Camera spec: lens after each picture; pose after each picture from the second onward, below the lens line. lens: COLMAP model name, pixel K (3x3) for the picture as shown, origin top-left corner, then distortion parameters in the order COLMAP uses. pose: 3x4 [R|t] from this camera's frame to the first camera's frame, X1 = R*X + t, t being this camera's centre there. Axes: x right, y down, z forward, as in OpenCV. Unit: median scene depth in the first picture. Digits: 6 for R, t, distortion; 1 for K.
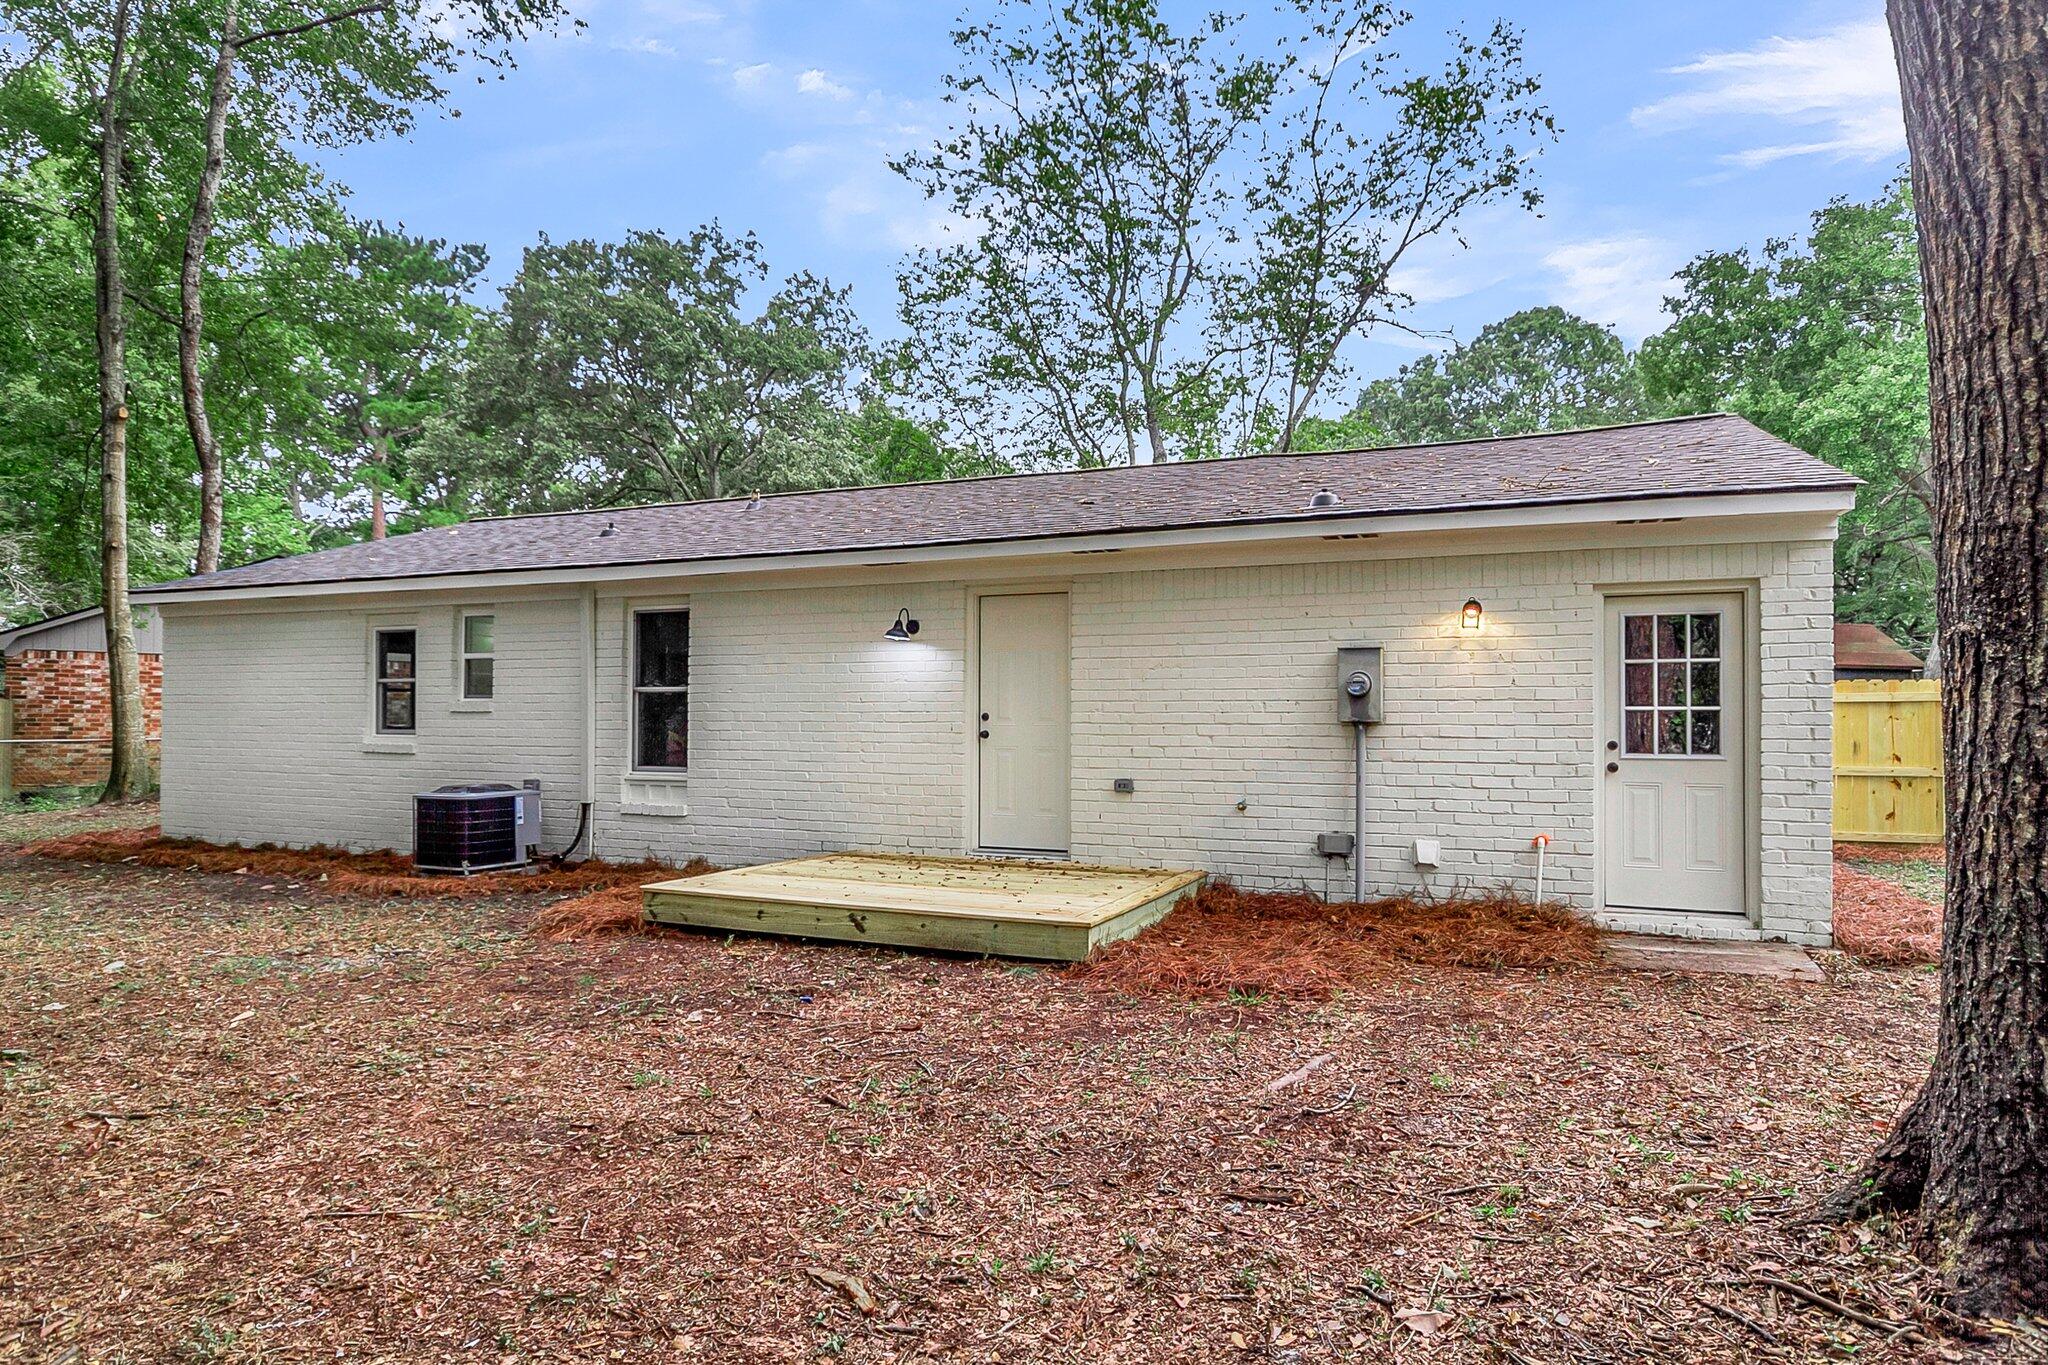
lens RADIAL K [[1158.4, 0, 1044.0], [0, 1158.4, 714.9], [0, 0, 1]] dist [0.002438, -0.002456]
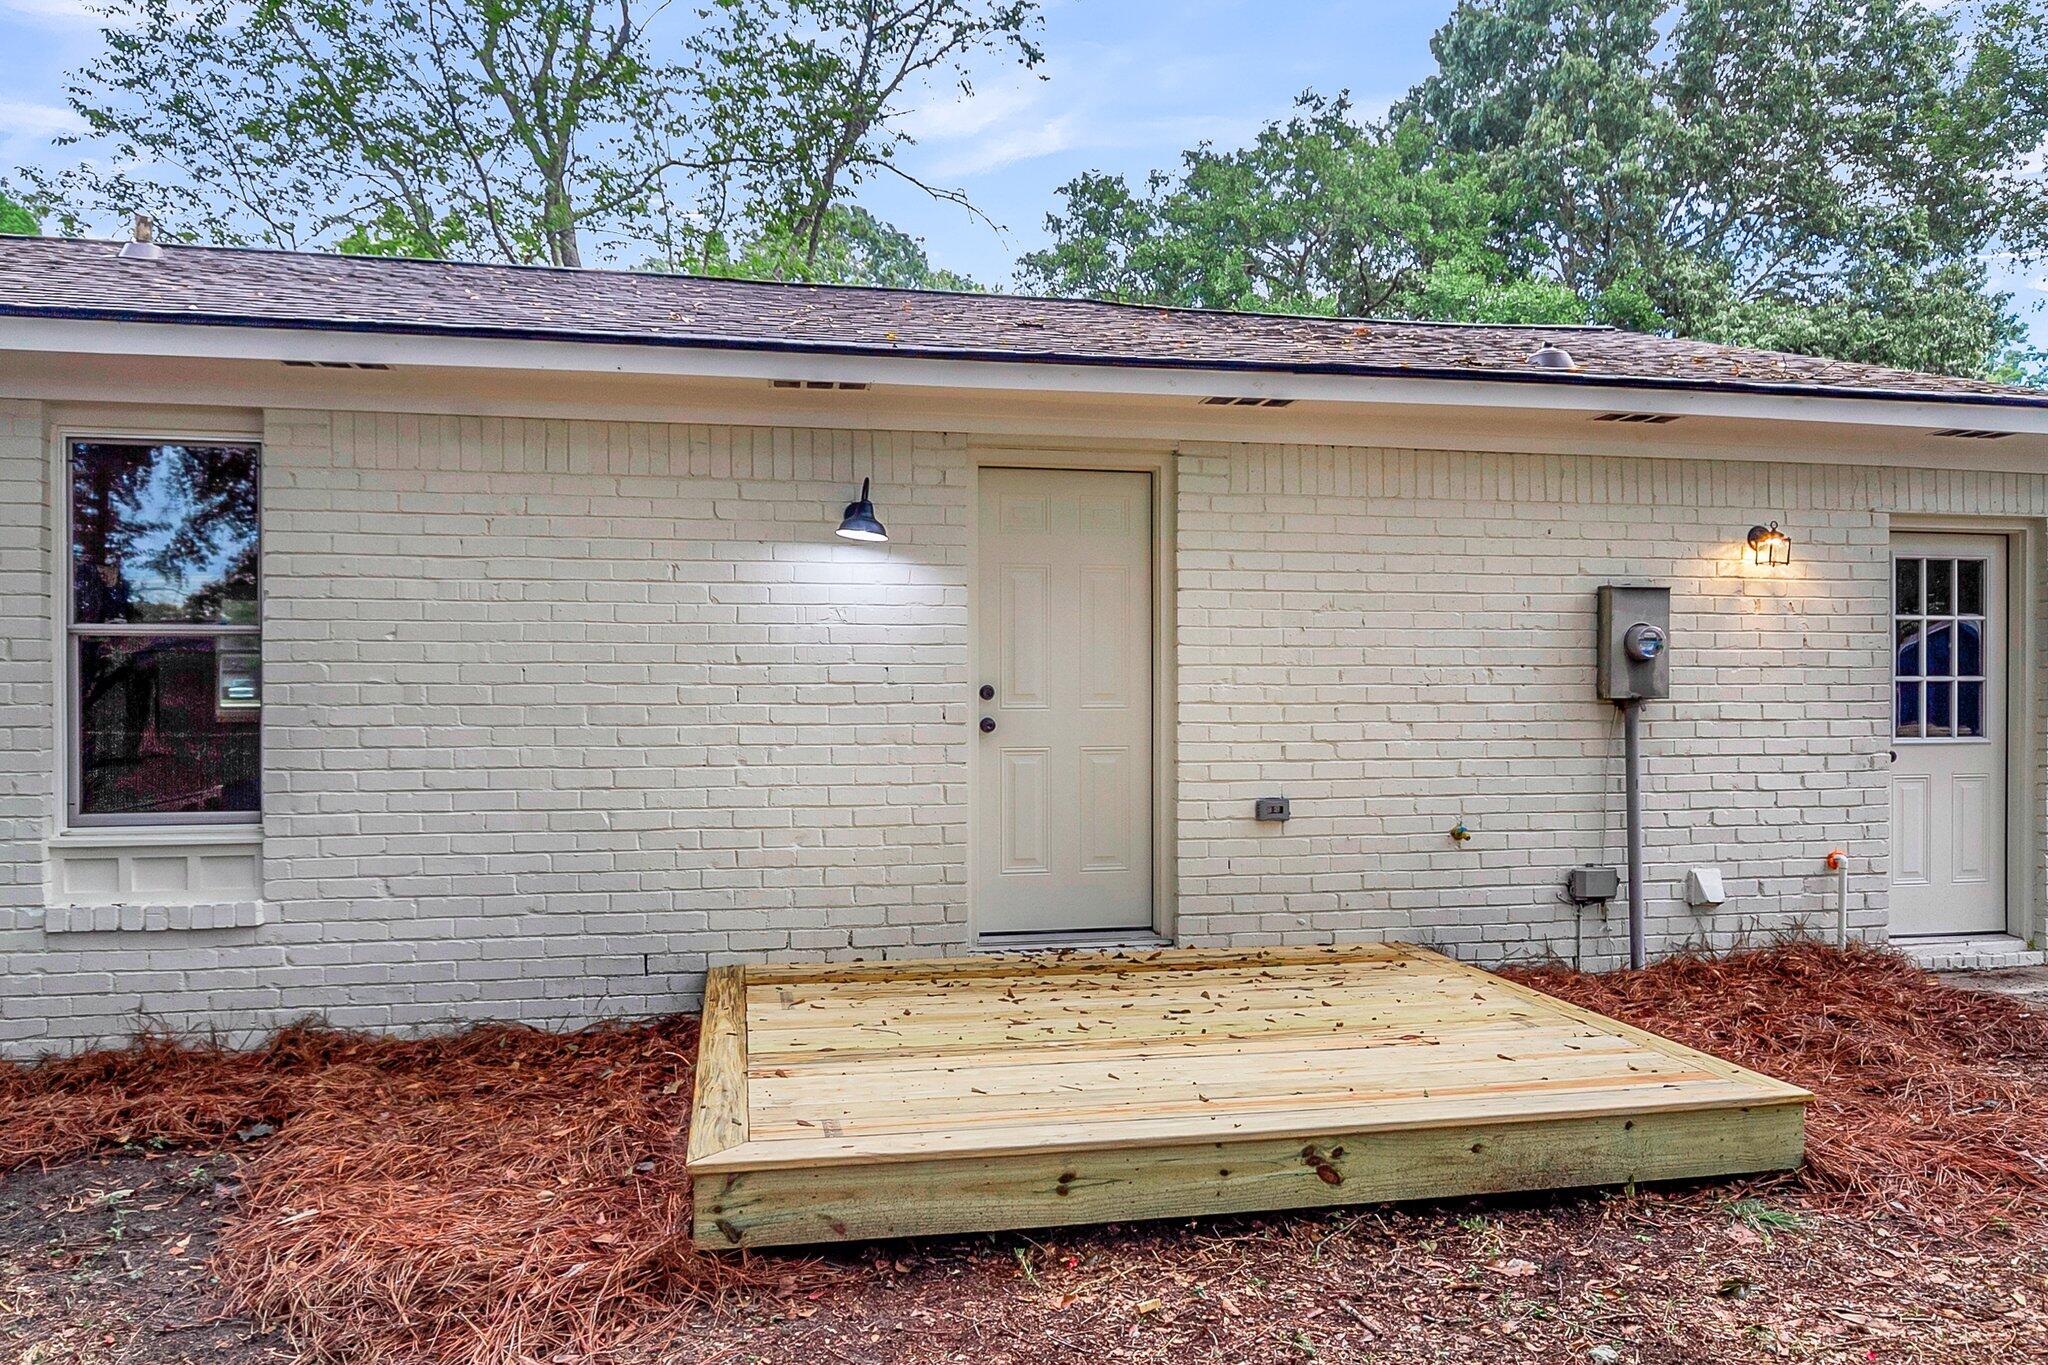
lens RADIAL K [[1414.4, 0, 1040.1], [0, 1414.4, 698.2], [0, 0, 1]] dist [-0.006524, -0.002108]
pose [[0.825753, -0.008331, 0.563971, -0.431124], [0.000142, 0.999894, 0.014563, -0.005577], [-0.564032, -0.011945, 0.825666, 0.479969]]
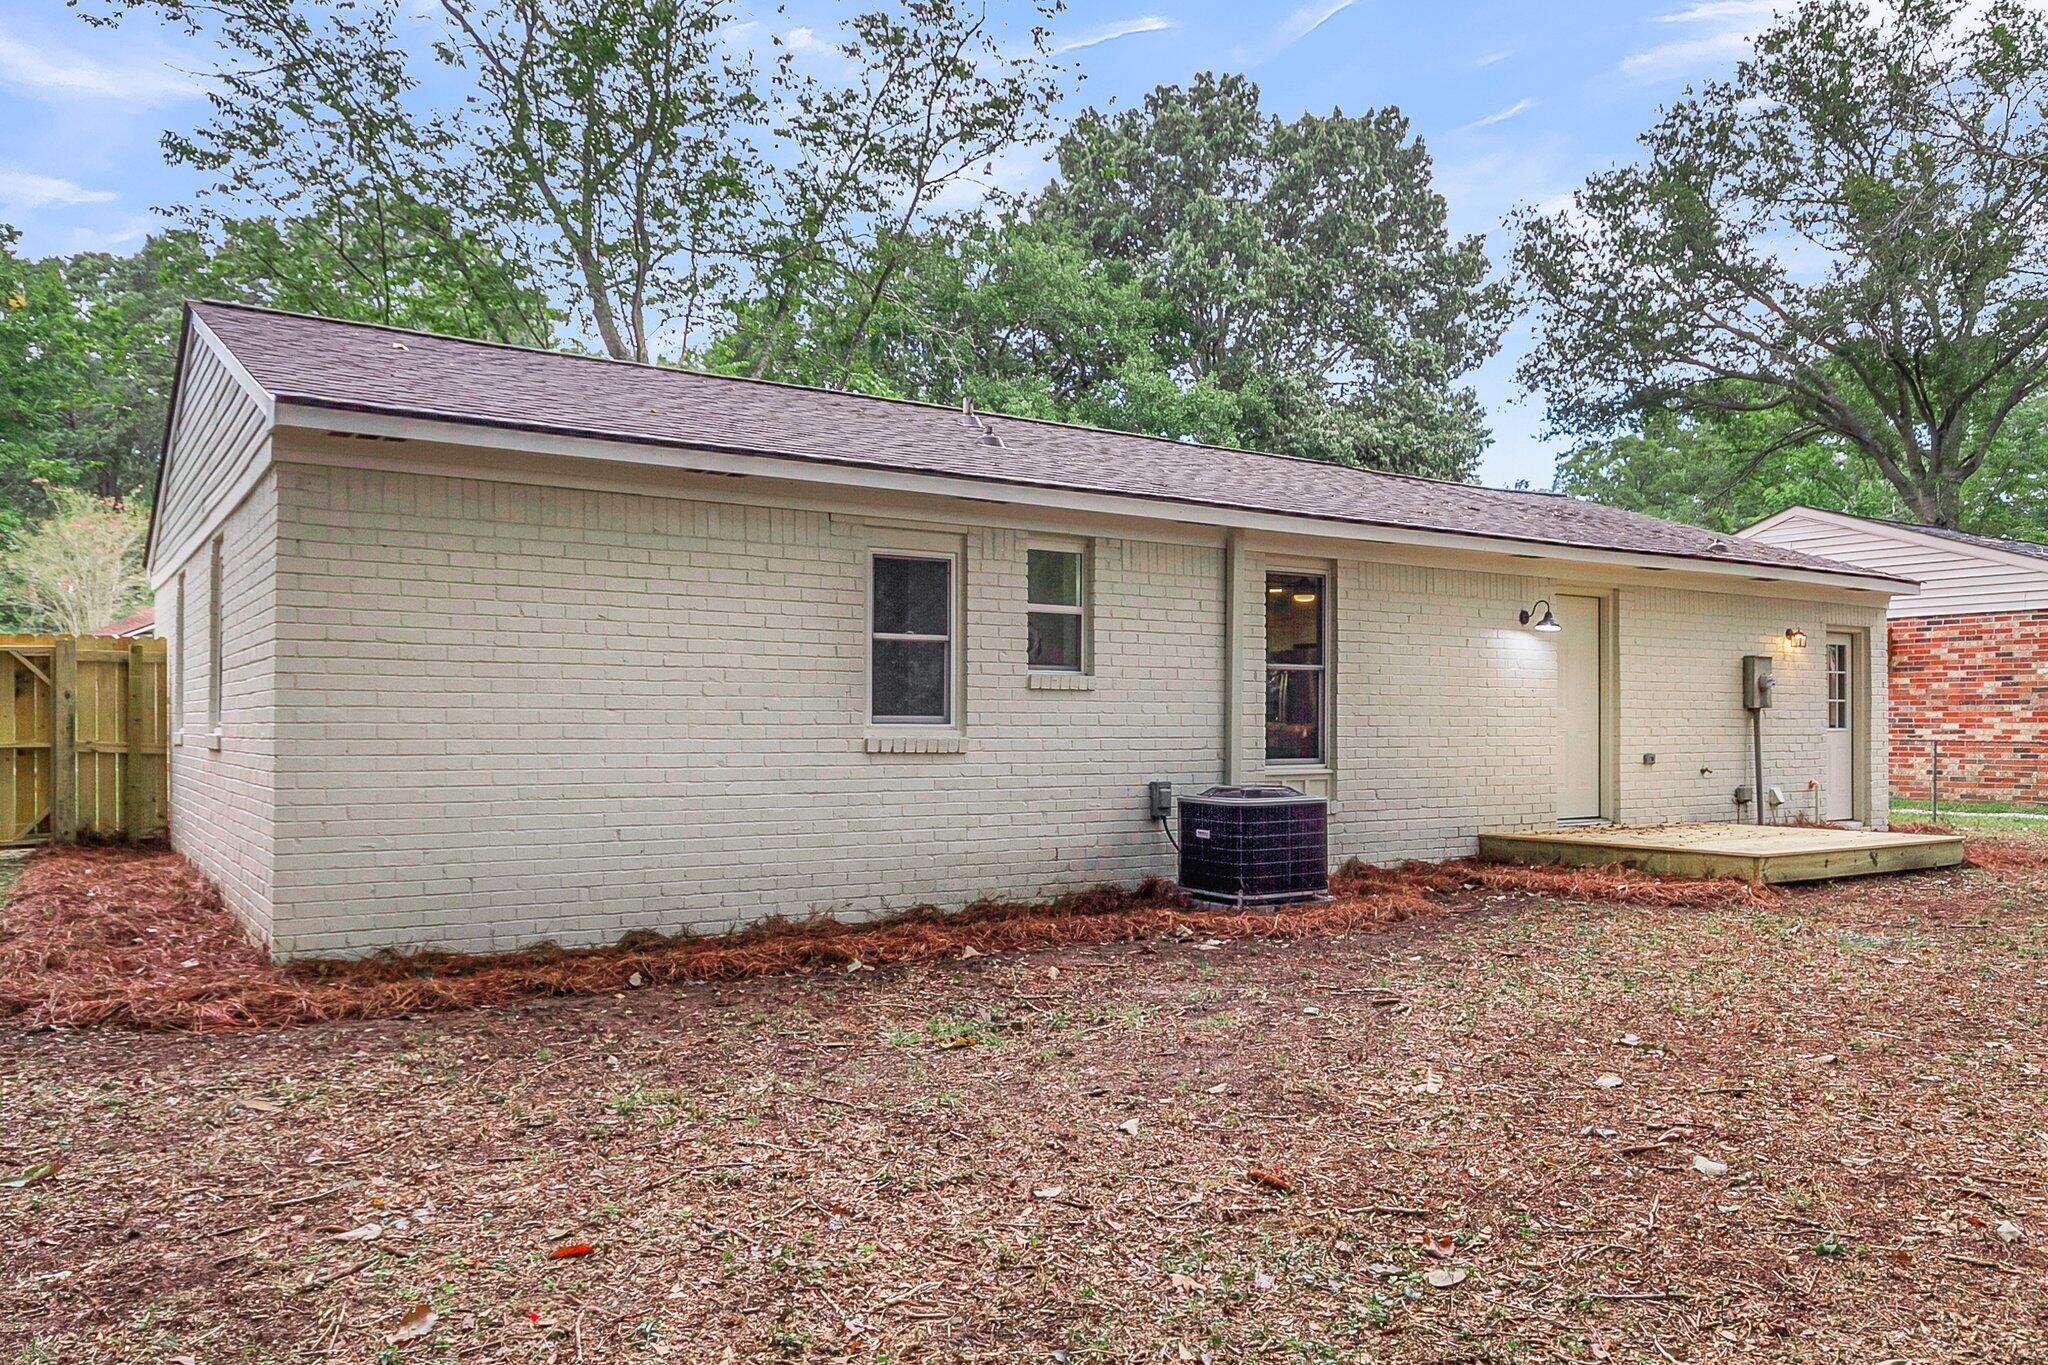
lens RADIAL K [[1455.9, 0, 1069.7], [0, 1455.9, 712.0], [0, 0, 1]] dist [-0.003368, 0.006650]
pose [[0.542483, 0.002667, 0.840063, -1.583237], [-0.004288, 0.999991, -0.000405, 0.014408], [-0.840056, -0.003383, 0.542489, 0.679067]]
